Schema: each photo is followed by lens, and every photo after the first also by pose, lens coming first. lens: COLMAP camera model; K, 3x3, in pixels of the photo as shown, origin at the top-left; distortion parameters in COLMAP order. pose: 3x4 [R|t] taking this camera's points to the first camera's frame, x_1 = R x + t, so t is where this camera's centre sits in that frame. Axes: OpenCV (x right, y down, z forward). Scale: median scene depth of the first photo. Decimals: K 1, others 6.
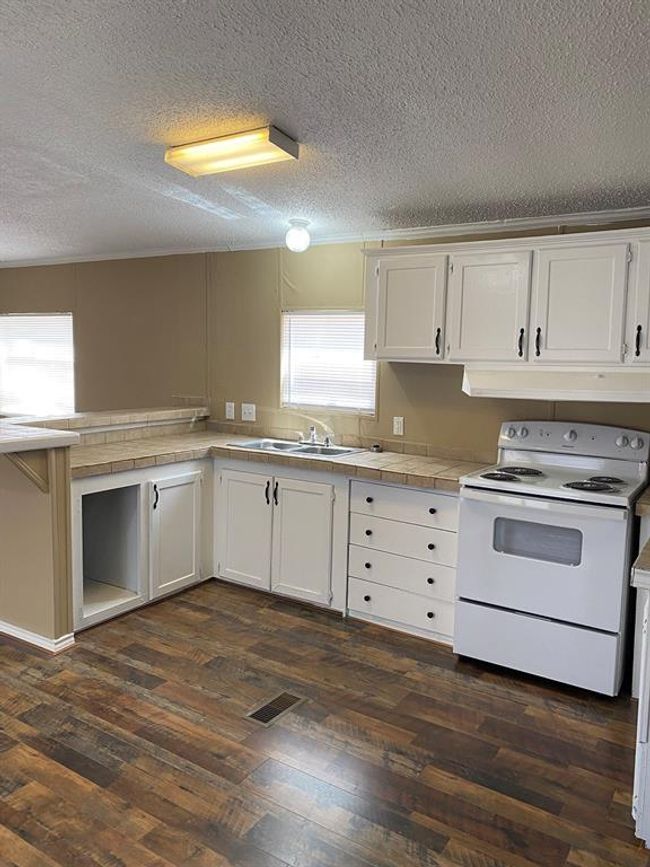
lens RADIAL K [[663.3, 0, 329.5], [0, 663.3, 424.2], [0, 0, 1]] dist [0.040665, -0.043739]
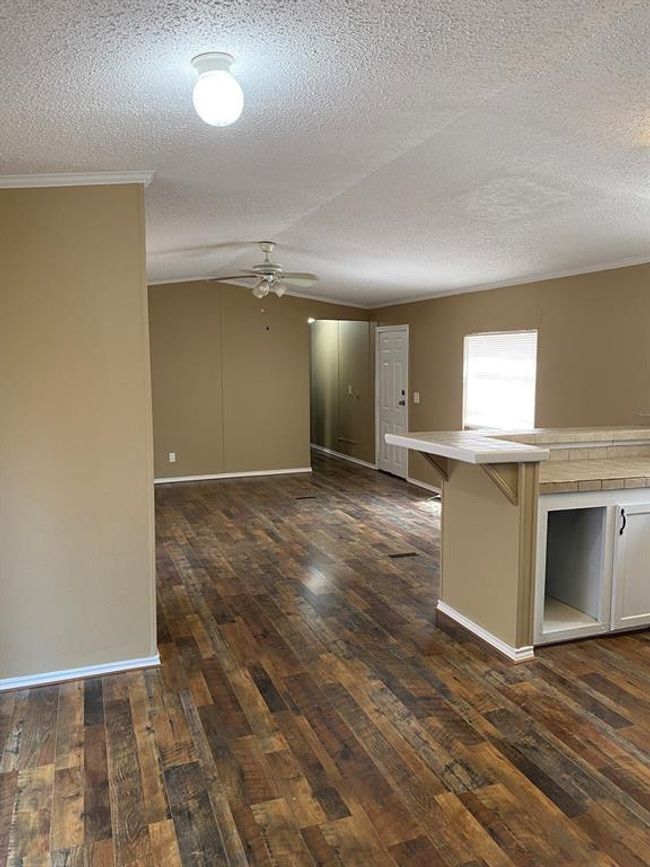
lens RADIAL K [[663.3, 0, 331.4], [0, 663.3, 425.9], [0, 0, 1]] dist [0.040665, -0.043739]
pose [[0.800886, 0.043589, -0.597229, -0.039024], [-0.054735, 0.998501, -0.000524, -0.003339], [0.596311, 0.033109, 0.802071, -0.003154]]
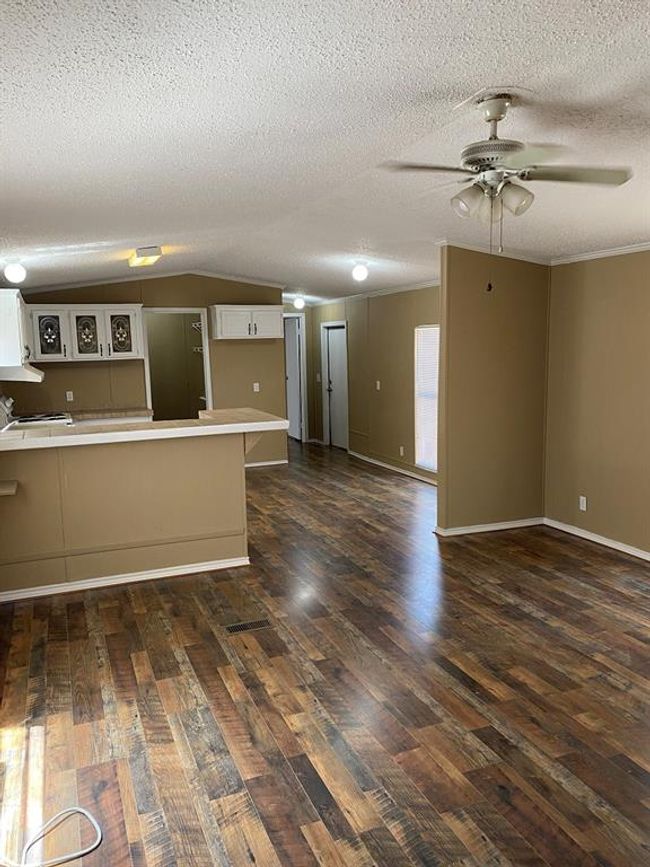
lens RADIAL K [[663.3, 0, 324.7], [0, 663.3, 426.5], [0, 0, 1]] dist [0.040665, -0.043739]
pose [[-0.817290, -0.067471, 0.572263, -1.531655], [0.072316, 0.973259, 0.218029, -0.276805], [-0.571671, 0.219577, -0.790556, 2.073693]]
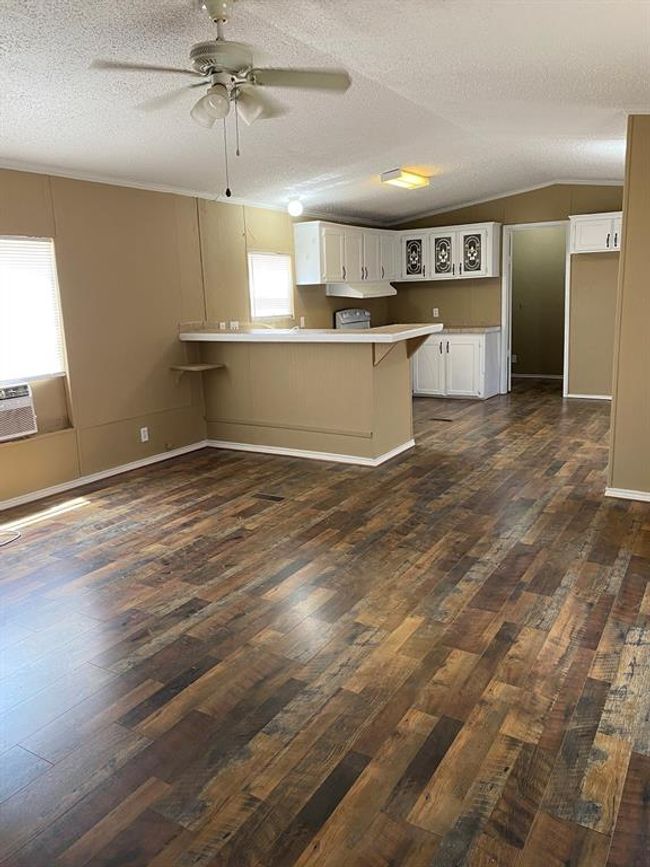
lens RADIAL K [[663.3, 0, 321.7], [0, 663.3, 424.7], [0, 0, 1]] dist [0.040665, -0.043739]
pose [[-0.028605, -0.213662, 0.976489, -2.091513], [0.139535, 0.966470, 0.215558, -0.132426], [-0.989804, 0.142421, 0.002168, 1.203047]]
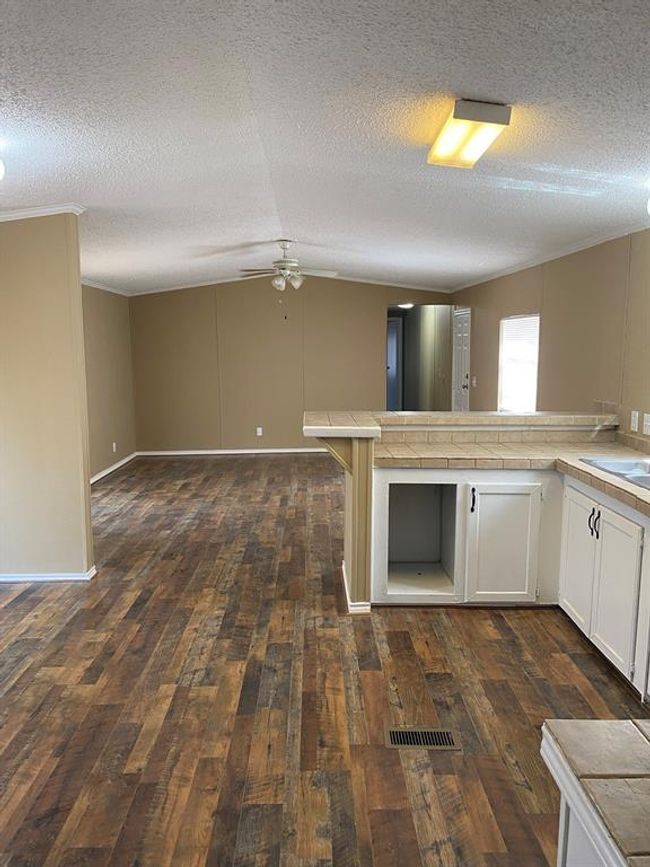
lens RADIAL K [[663.3, 0, 314.0], [0, 663.3, 426.6], [0, 0, 1]] dist [0.040665, -0.043739]
pose [[0.544257, 0.085717, -0.834528, 0.478747], [-0.080323, 0.995521, 0.049868, -0.033197], [0.835064, 0.039891, 0.548704, 0.292246]]
